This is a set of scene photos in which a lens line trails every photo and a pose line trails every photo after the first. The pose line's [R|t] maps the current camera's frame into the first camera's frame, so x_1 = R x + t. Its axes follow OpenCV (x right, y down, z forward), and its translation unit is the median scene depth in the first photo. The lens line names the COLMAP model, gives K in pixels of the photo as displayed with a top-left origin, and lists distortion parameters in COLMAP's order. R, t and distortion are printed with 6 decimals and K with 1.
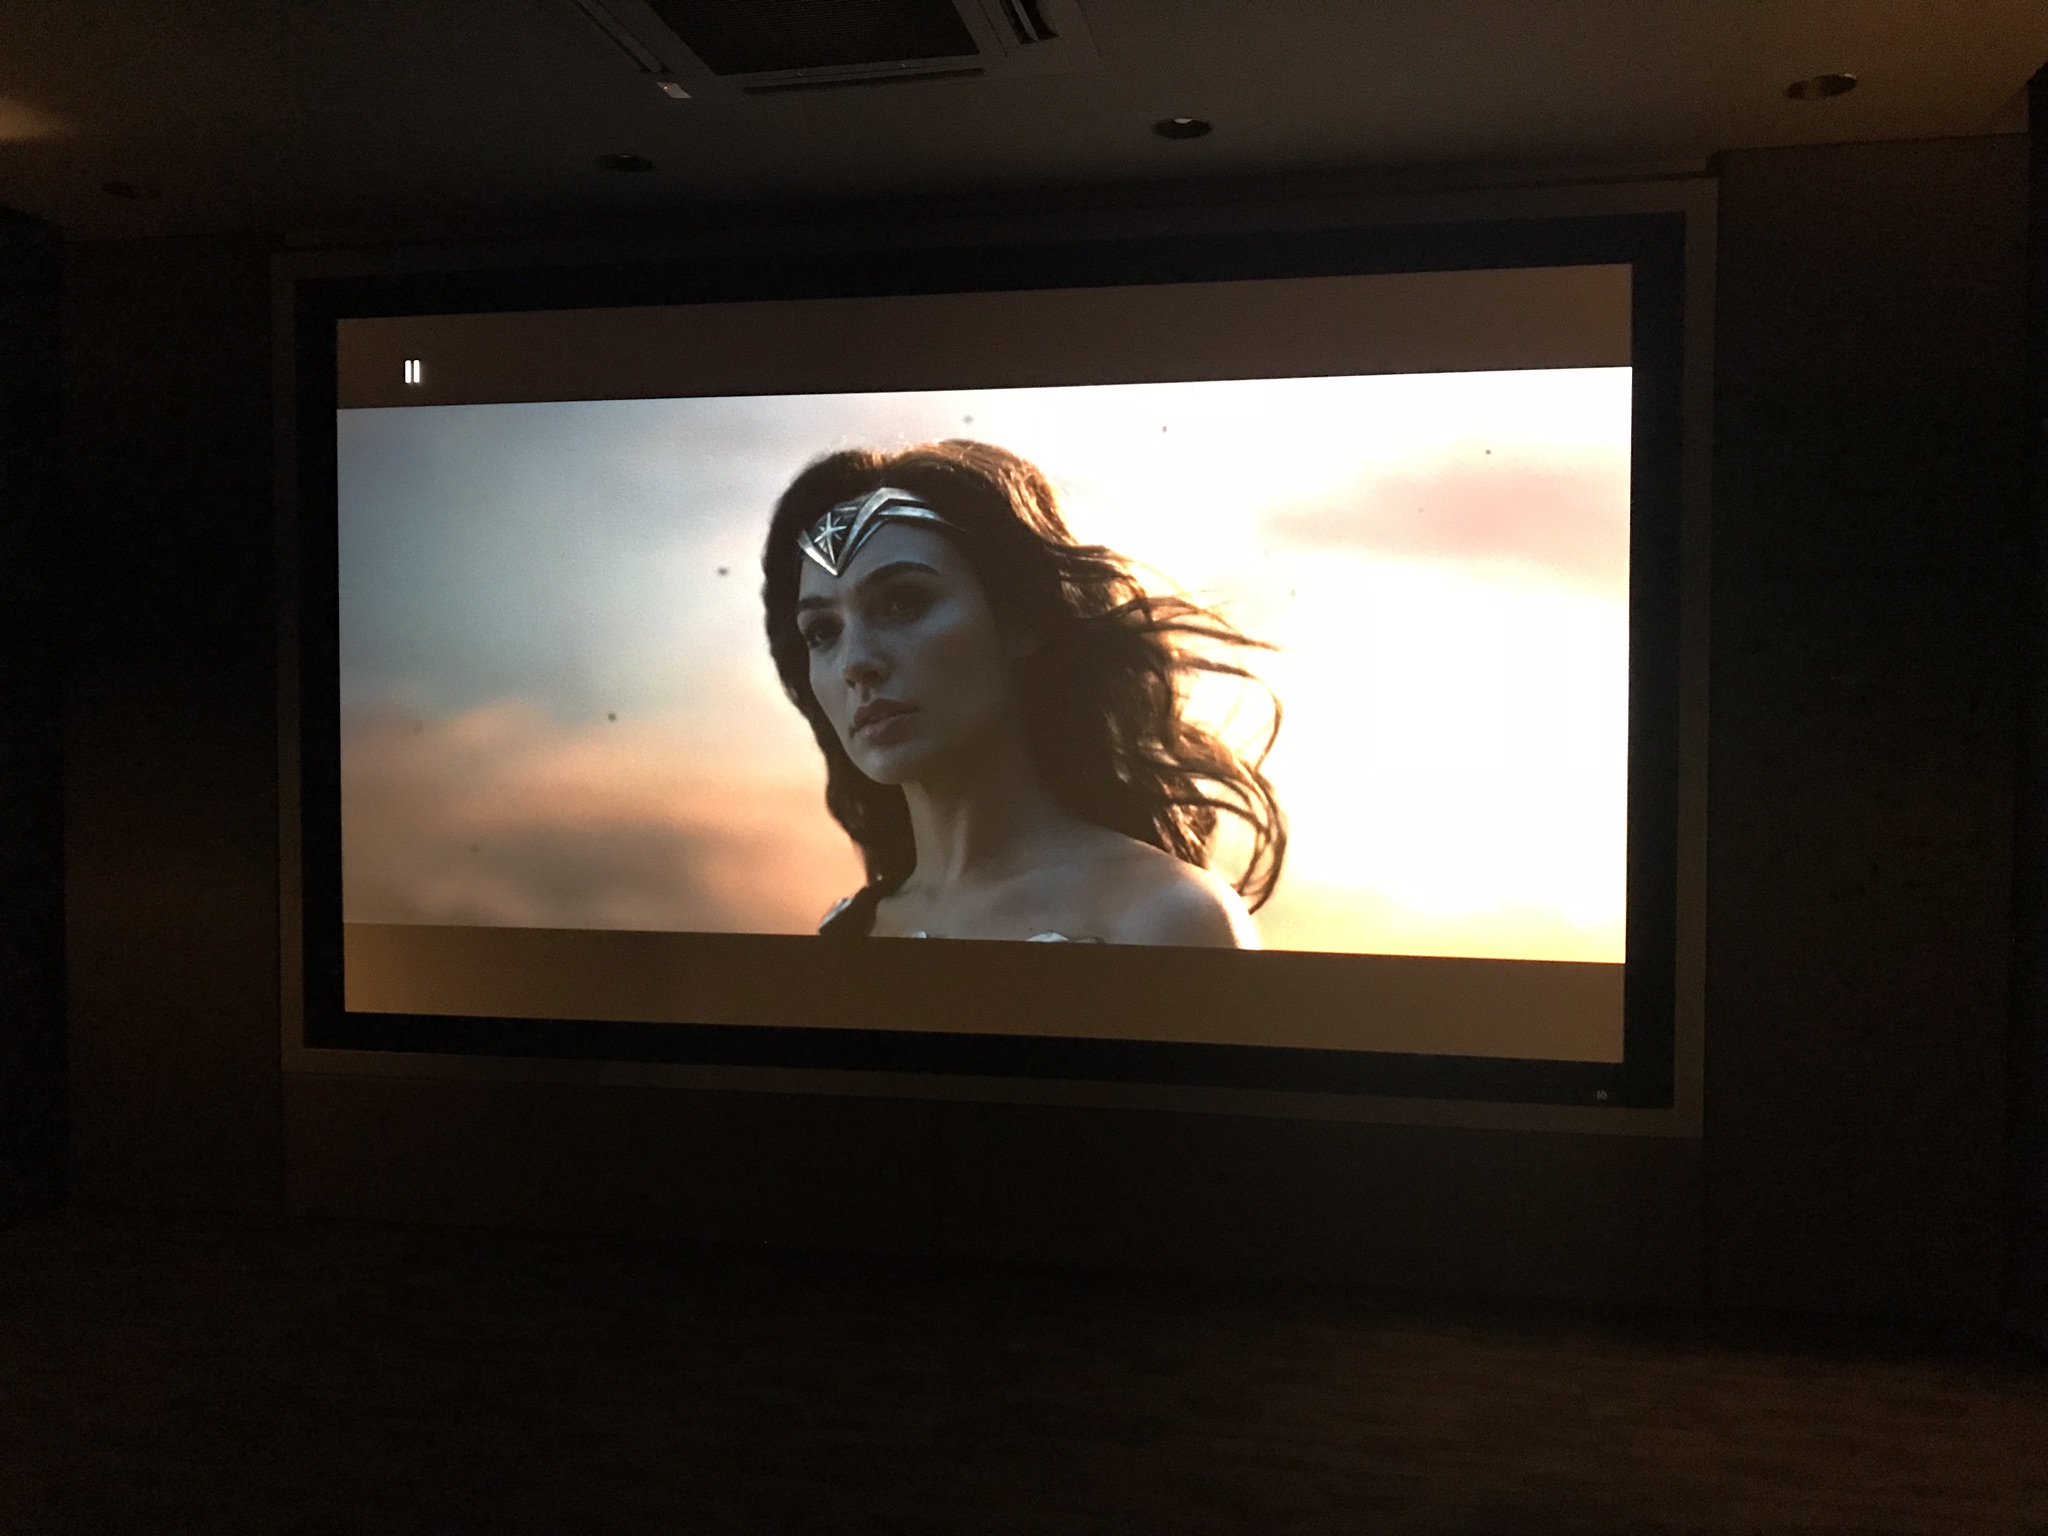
lens RADIAL K [[1685.1, 0, 1024.0], [0, 1685.1, 768.0], [0, 0, 1]] dist [0.002549, 0.005886]
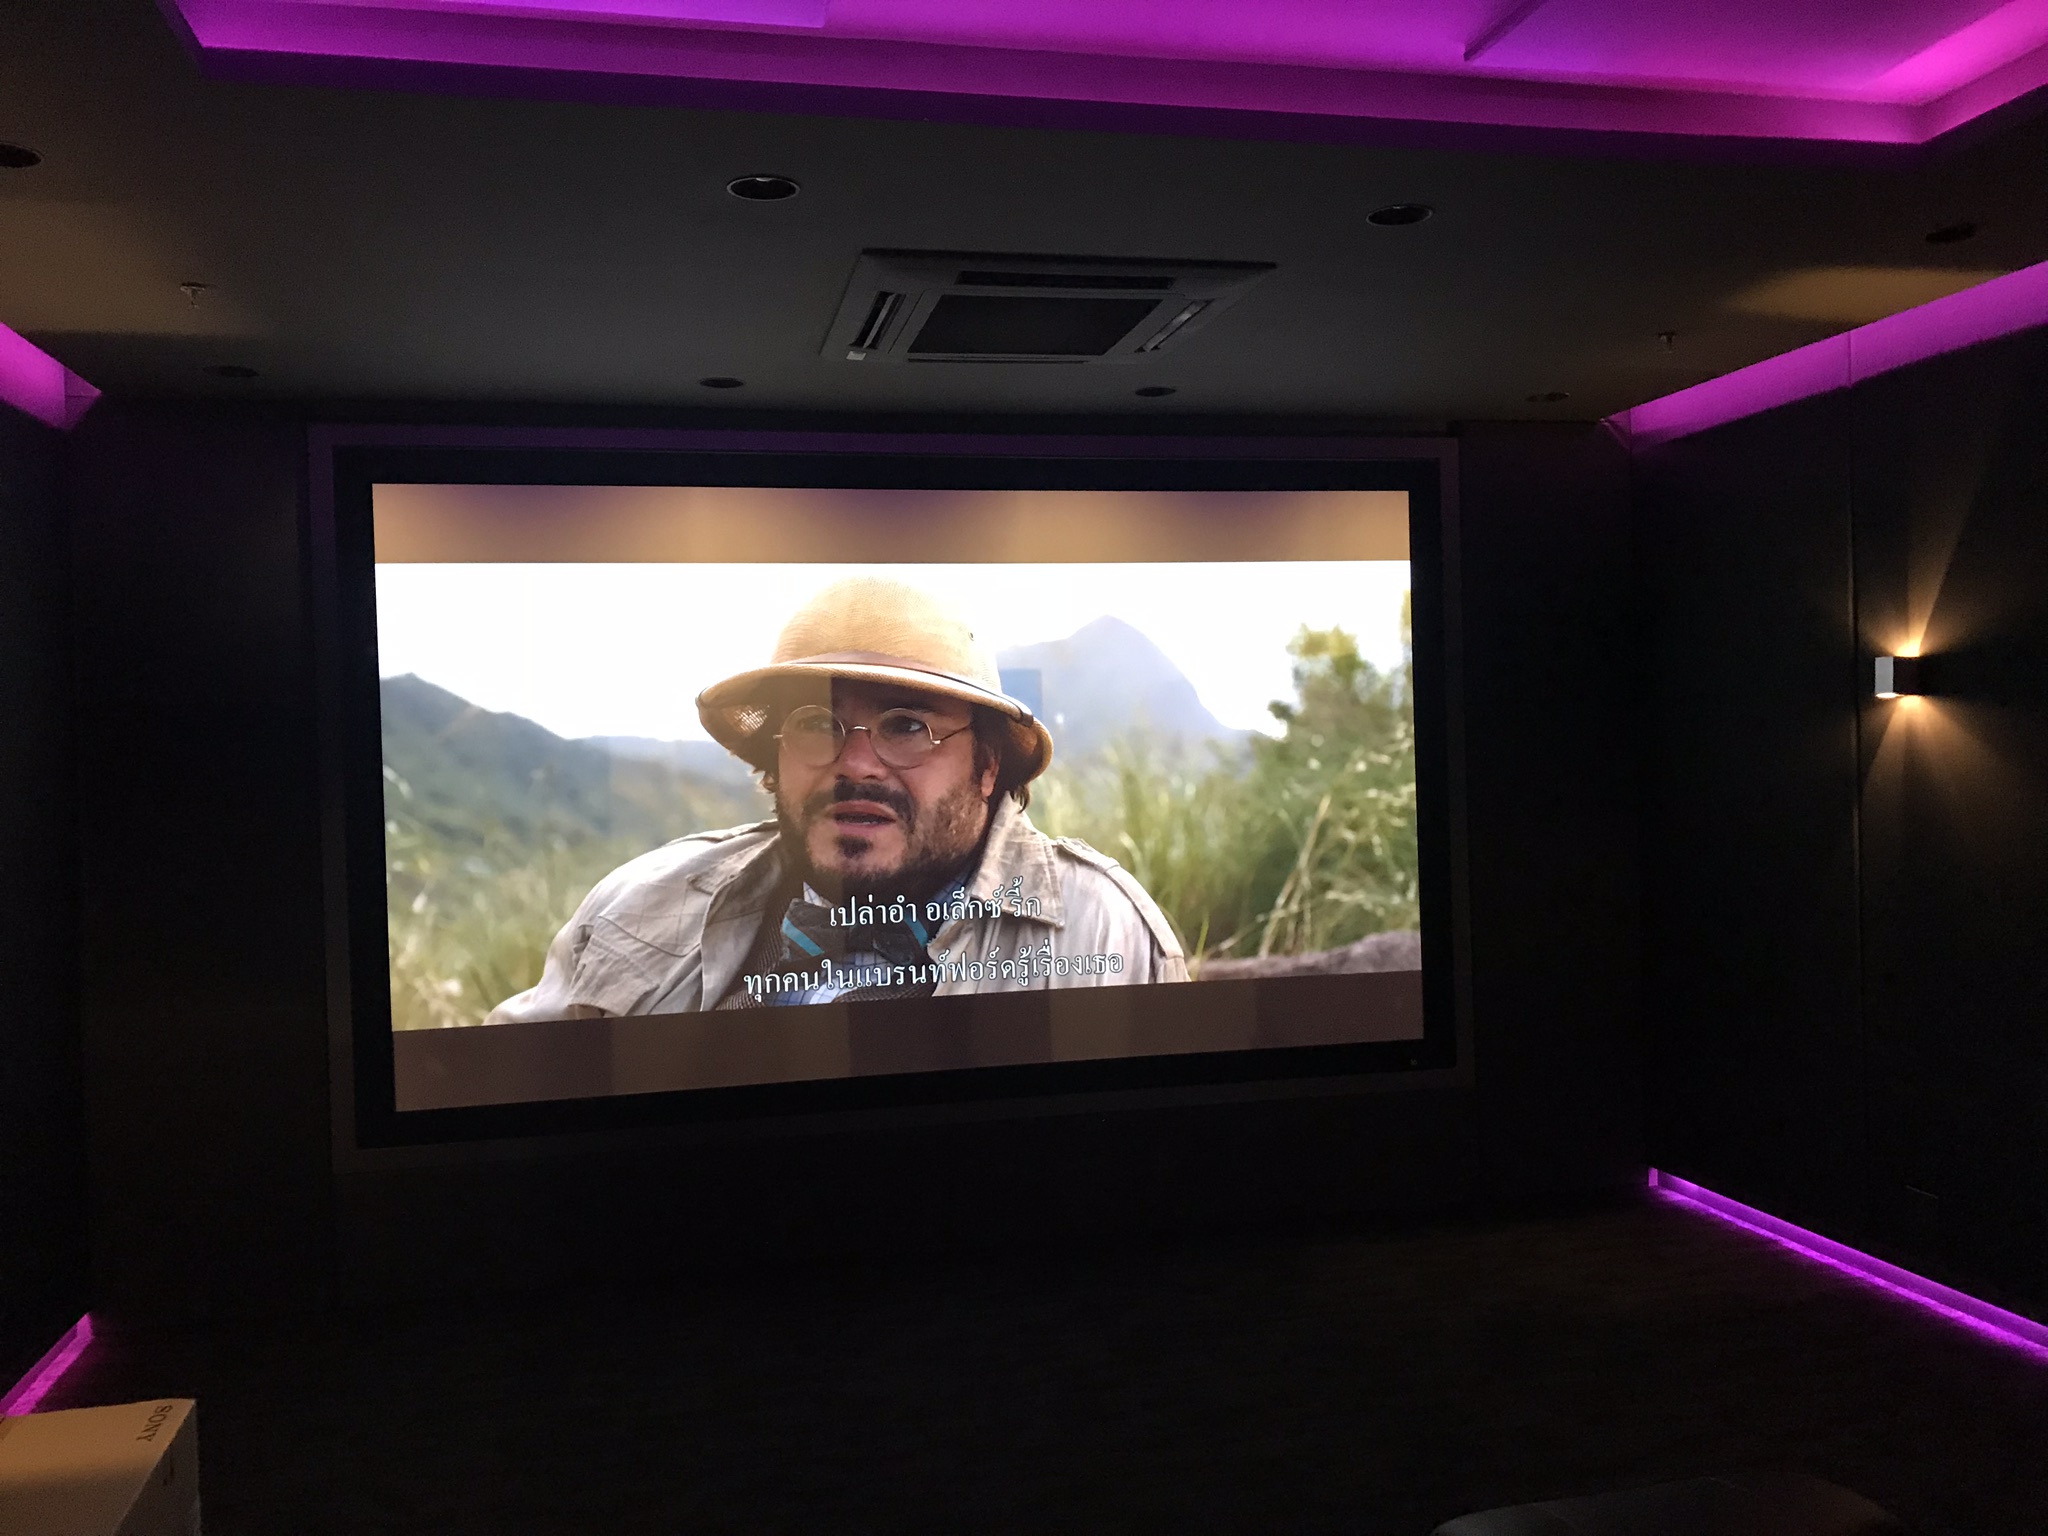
lens RADIAL K [[1685.1, 0, 1024.0], [0, 1685.1, 768.0], [0, 0, 1]] dist [0.002549, 0.005886]
pose [[0.915430, -0.033531, 0.401079, -0.532877], [0.044547, 0.998842, -0.018171, -0.046689], [-0.400005, 0.034501, 0.915863, -0.197731]]
